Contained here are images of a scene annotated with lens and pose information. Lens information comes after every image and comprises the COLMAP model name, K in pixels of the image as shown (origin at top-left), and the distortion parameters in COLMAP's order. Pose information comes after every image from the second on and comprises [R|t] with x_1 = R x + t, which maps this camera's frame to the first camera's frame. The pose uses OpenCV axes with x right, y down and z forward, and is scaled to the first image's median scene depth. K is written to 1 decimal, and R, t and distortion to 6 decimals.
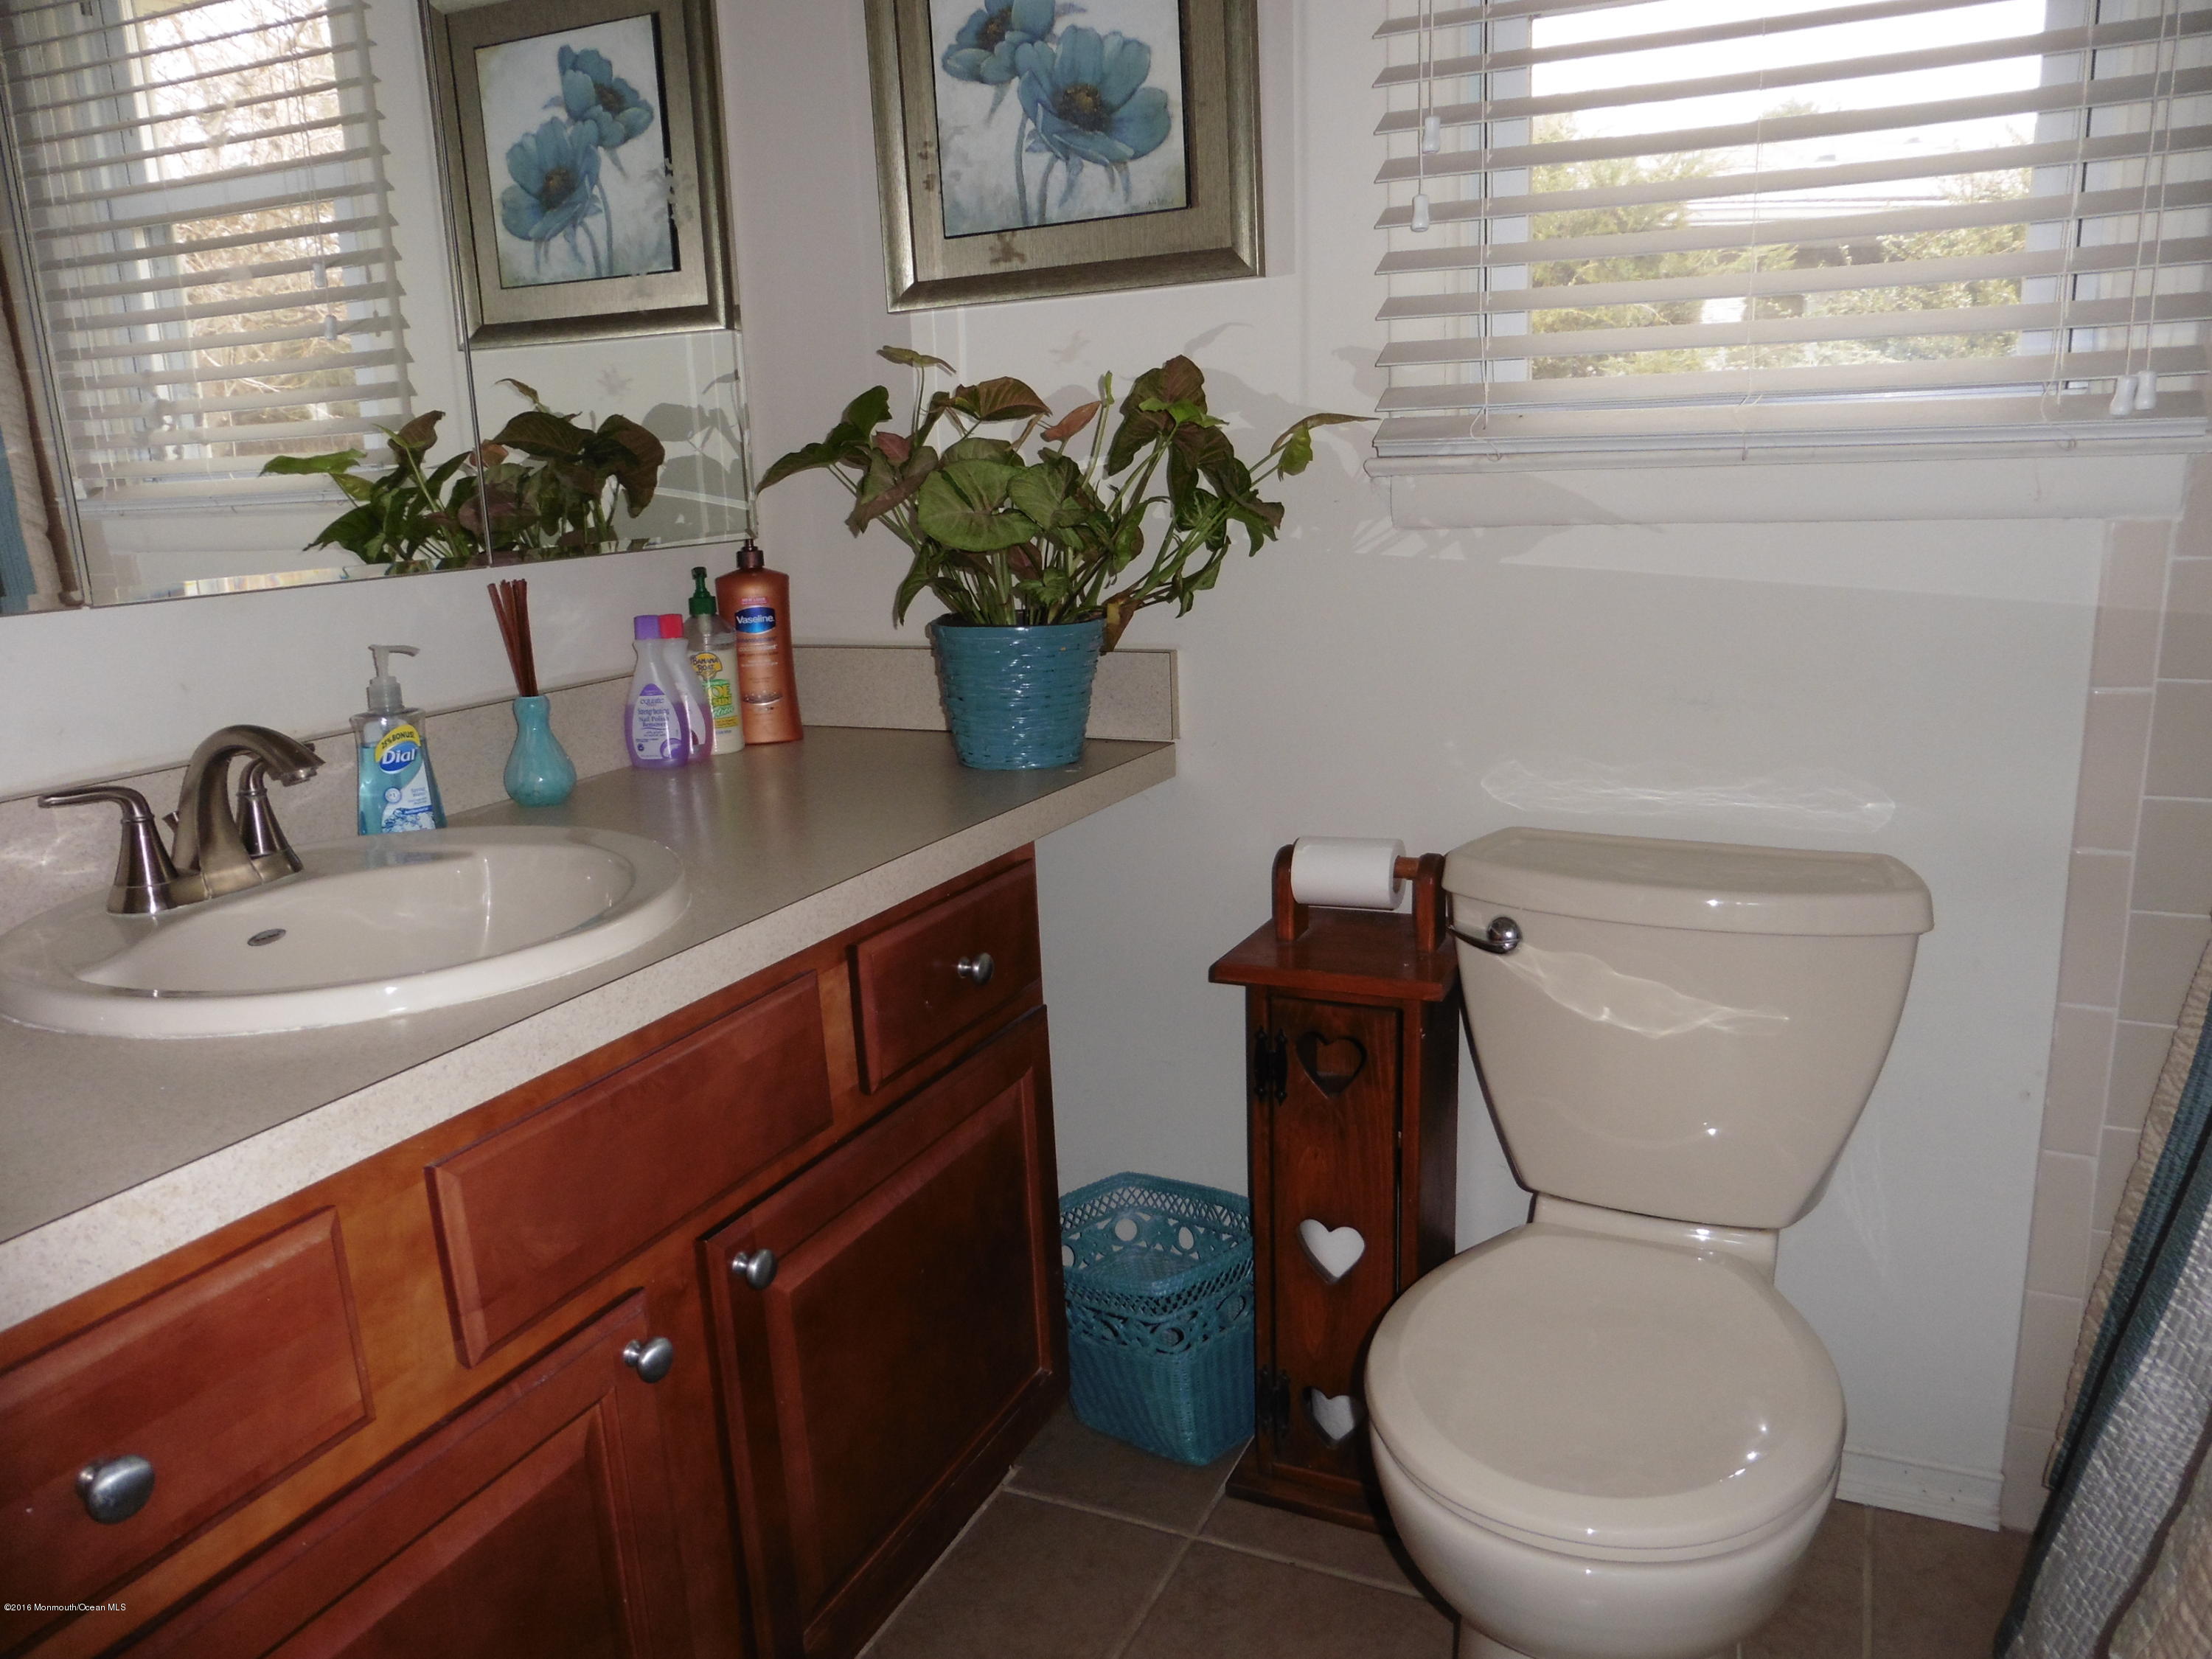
lens RADIAL K [[1589.9, 0, 1103.0], [0, 1589.9, 829.5], [0, 0, 1]] dist [-0.074538, 0.046261]
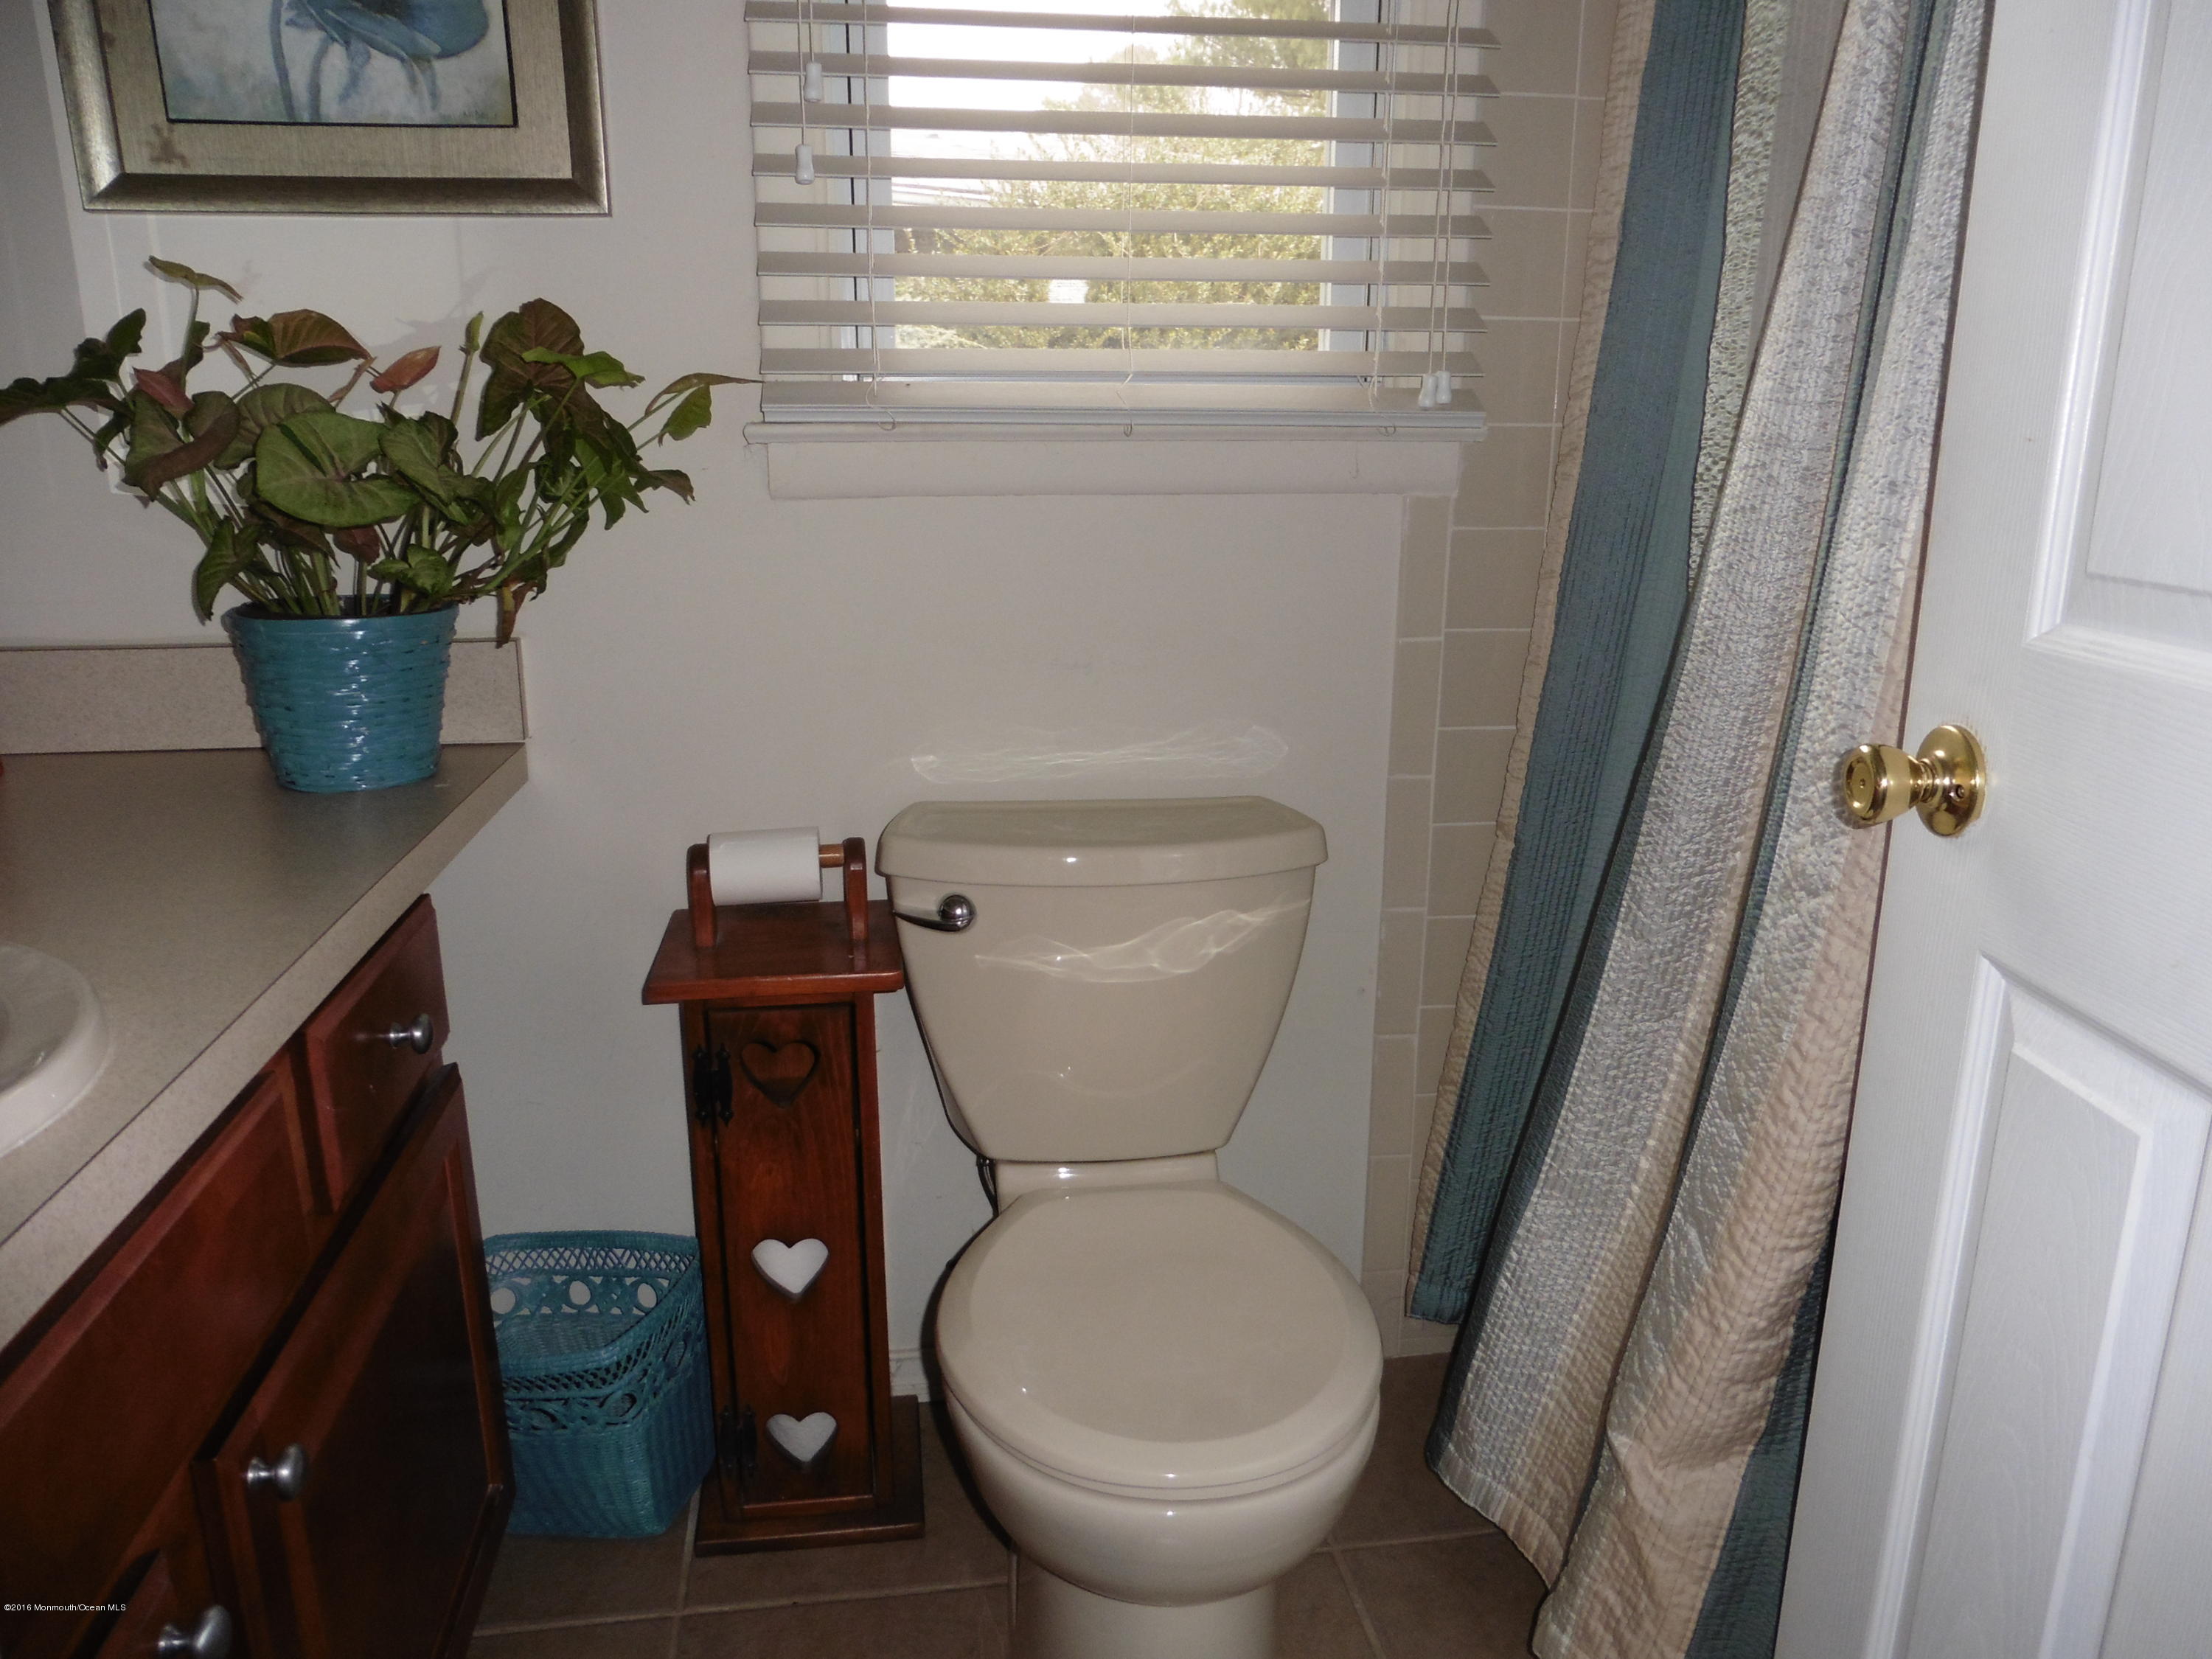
lens RADIAL K [[1605.7, 0, 1106.0], [0, 1605.7, 829.5], [0, 0, 1]] dist [-0.077600, 0.086117]
pose [[0.832538, -0.101318, 0.544623, -0.195864], [0.089395, 0.994819, 0.048415, -0.023480], [-0.546707, 0.008379, 0.837282, 0.100070]]
